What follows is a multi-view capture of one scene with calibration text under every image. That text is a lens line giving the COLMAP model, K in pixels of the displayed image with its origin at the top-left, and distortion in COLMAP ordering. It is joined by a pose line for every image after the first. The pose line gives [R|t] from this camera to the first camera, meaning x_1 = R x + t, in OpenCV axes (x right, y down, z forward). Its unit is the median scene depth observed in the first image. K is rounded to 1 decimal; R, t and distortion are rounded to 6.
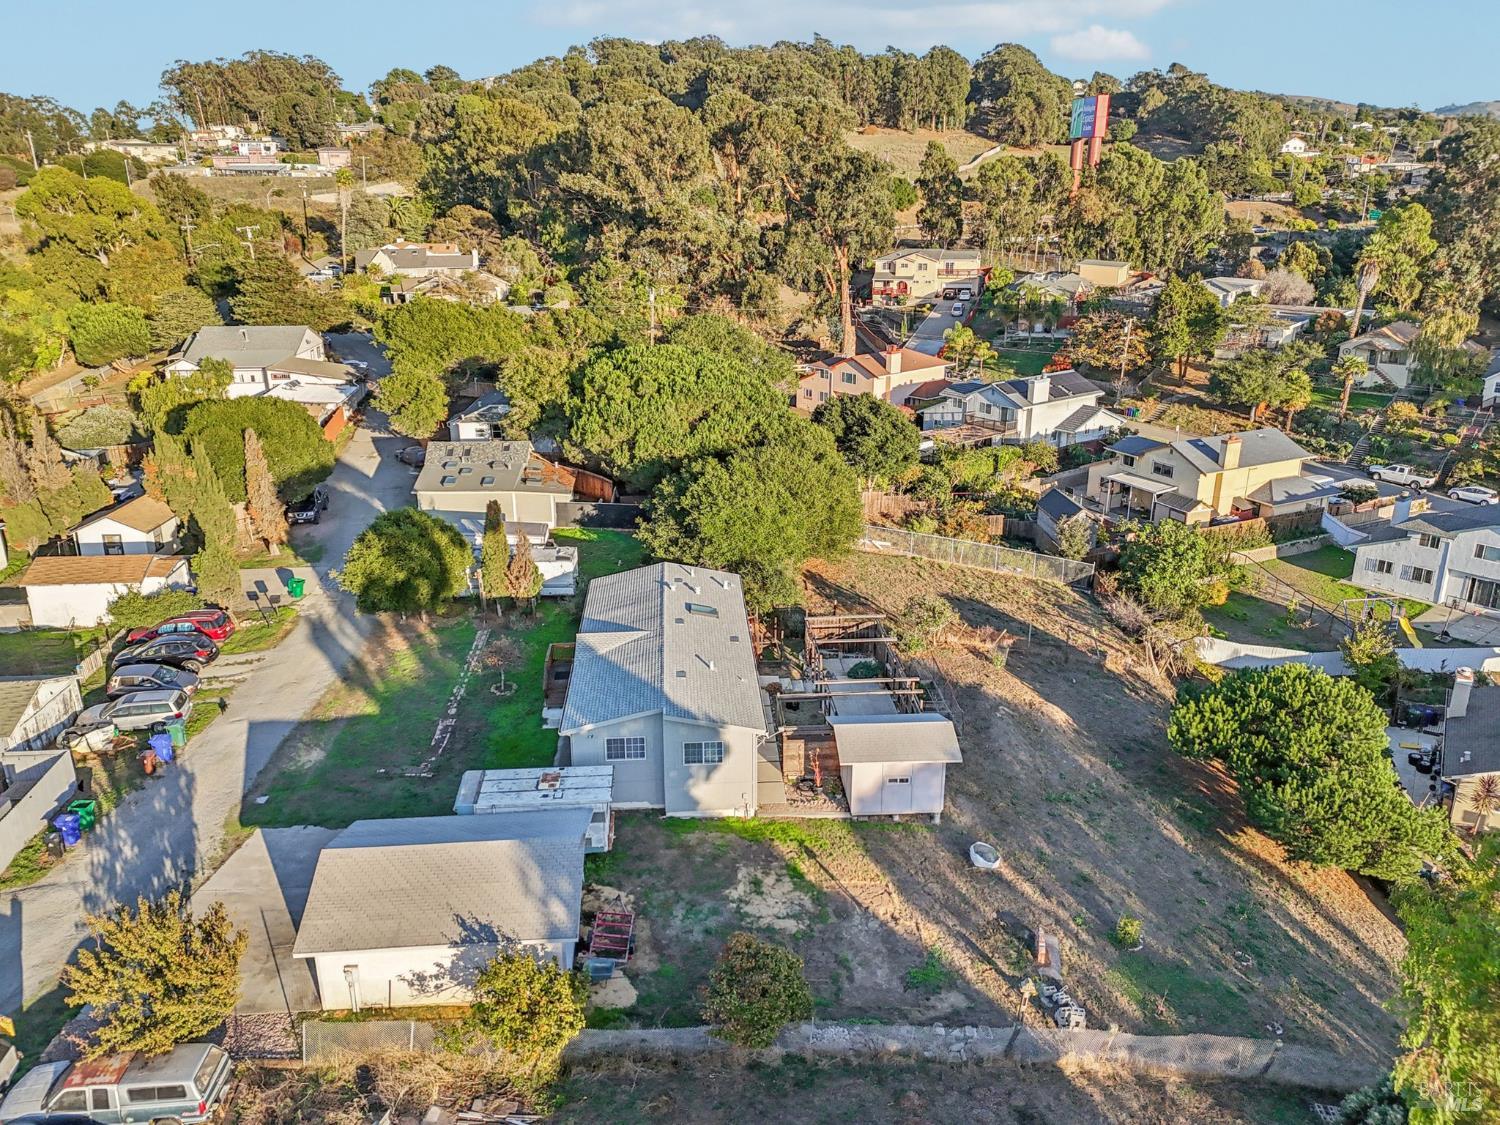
lens RADIAL K [[1094.0, 0, 752.9], [0, 1094.0, 565.1], [0, 0, 1]] dist [0.066878, -0.059056]
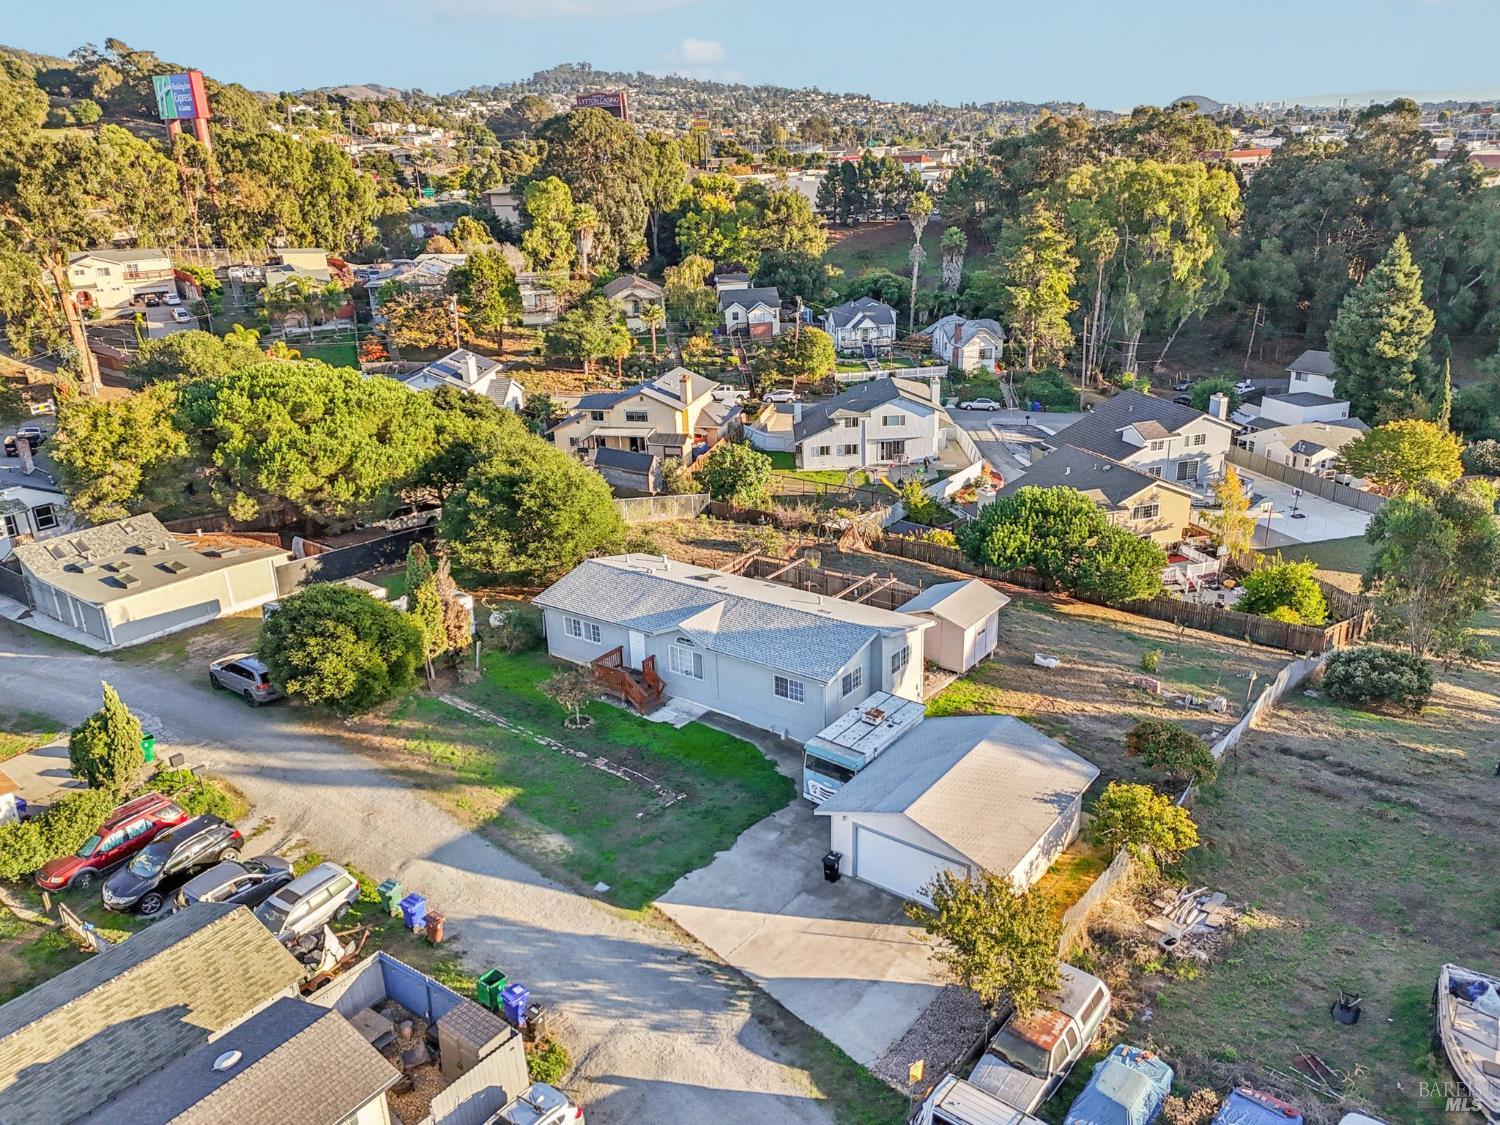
lens RADIAL K [[1144.5, 0, 747.3], [0, 1144.5, 597.7], [0, 0, 1]] dist [0.091348, -0.108420]
pose [[0.652974, -0.298571, 0.696046, -0.476079], [0.284224, 0.948451, 0.140205, -0.048947], [-0.702027, 0.106283, 0.704175, 0.135658]]
